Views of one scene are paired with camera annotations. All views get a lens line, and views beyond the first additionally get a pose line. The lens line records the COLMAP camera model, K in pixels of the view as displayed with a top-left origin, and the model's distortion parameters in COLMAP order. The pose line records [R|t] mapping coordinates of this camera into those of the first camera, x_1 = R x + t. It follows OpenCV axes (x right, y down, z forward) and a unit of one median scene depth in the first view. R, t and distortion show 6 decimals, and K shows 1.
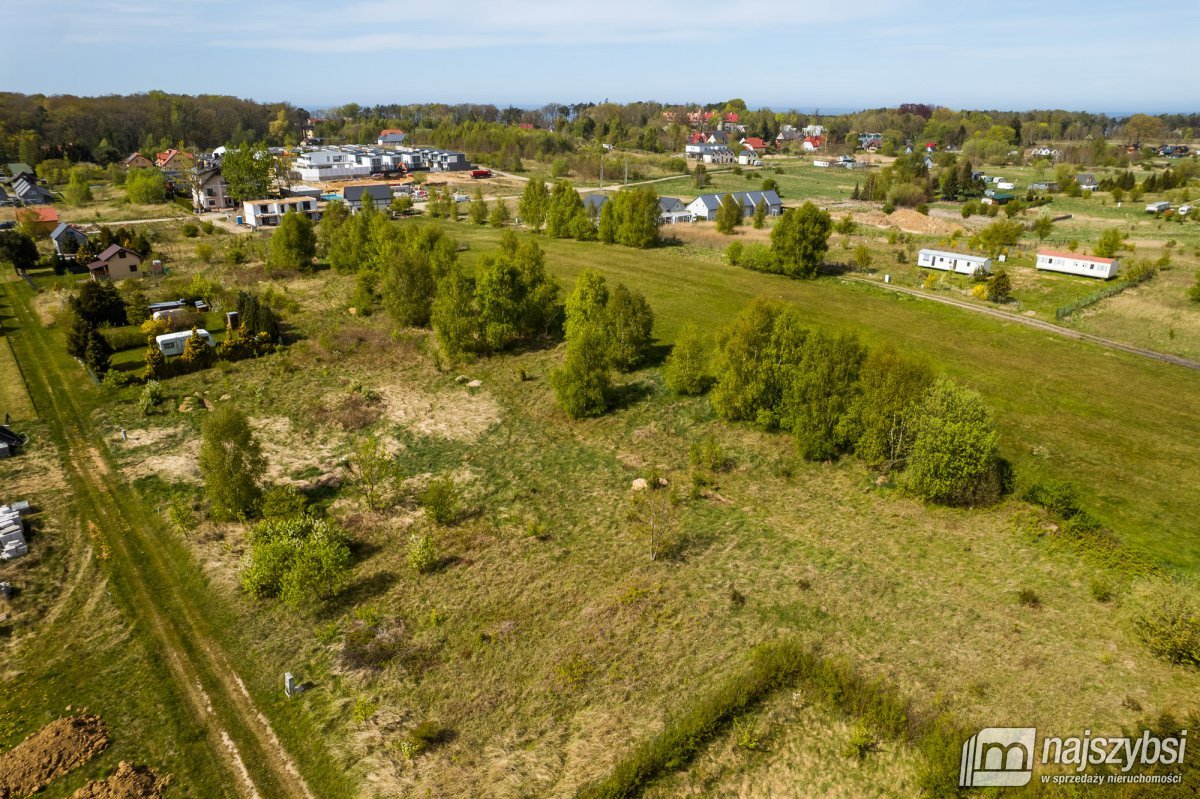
lens RADIAL K [[769.5, 0, 606.9], [0, 769.5, 401.2], [0, 0, 1]] dist [-0.077581, 0.068402]
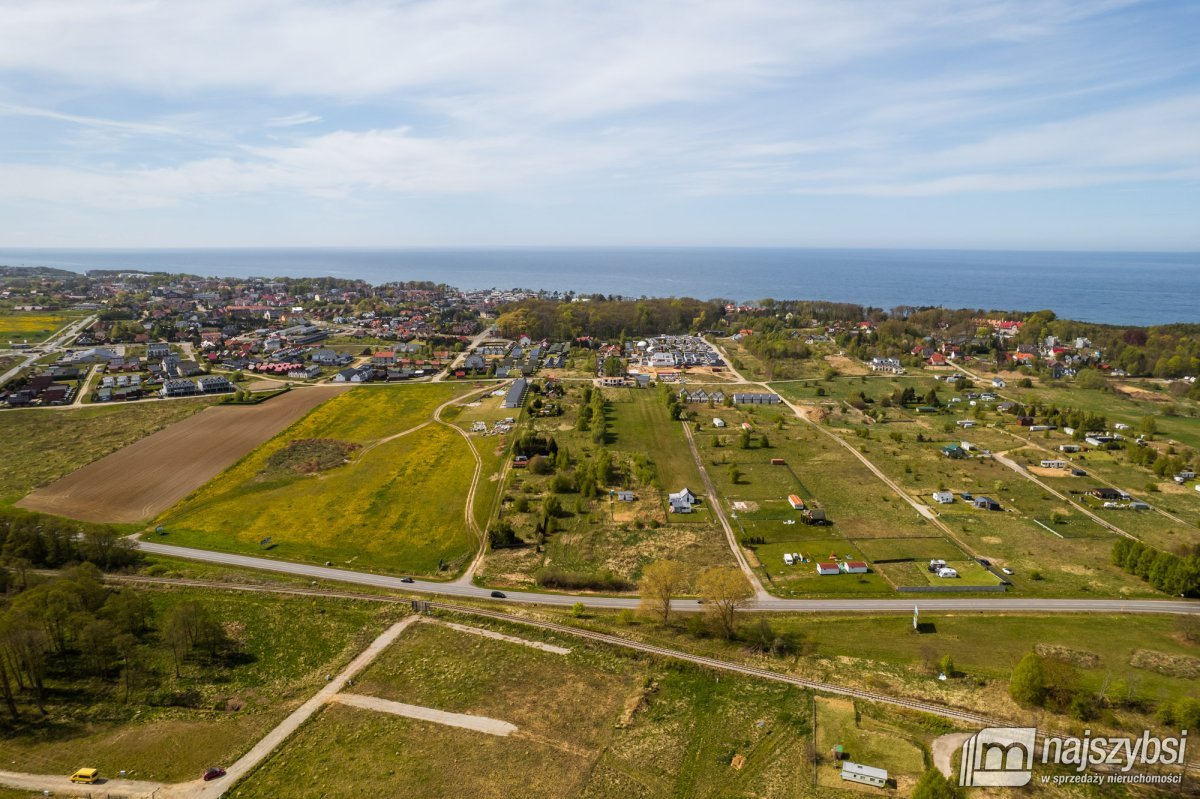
lens RADIAL K [[769.5, 0, 606.9], [0, 769.5, 401.2], [0, 0, 1]] dist [-0.077581, 0.068402]
pose [[0.782016, 0.124526, -0.610691, 3.112756], [-0.226896, 0.969482, -0.092863, 0.250560], [0.580490, 0.211184, 0.786405, -3.057093]]
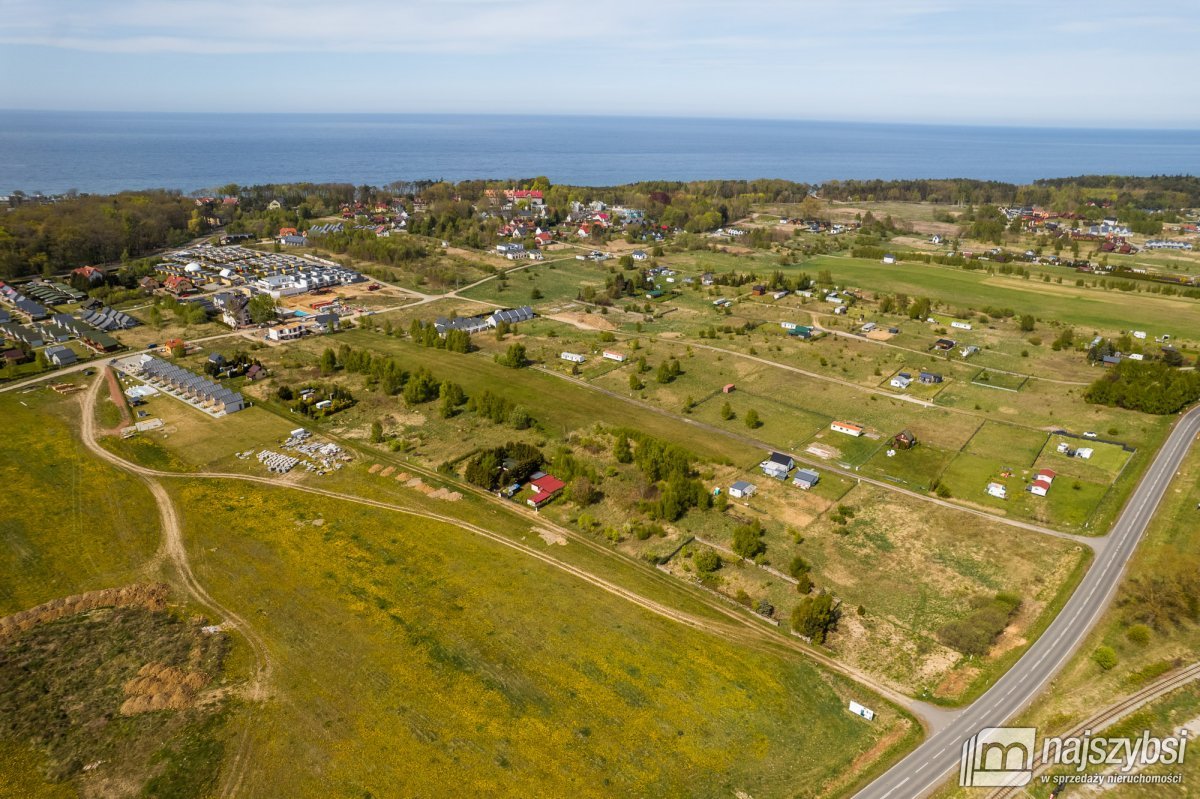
lens RADIAL K [[769.5, 0, 606.9], [0, 769.5, 401.2], [0, 0, 1]] dist [-0.077581, 0.068402]
pose [[0.979605, -0.063965, 0.190480, 0.026935], [0.065306, 0.997865, -0.000764, -0.008859], [-0.190025, 0.013188, 0.981691, -2.562113]]
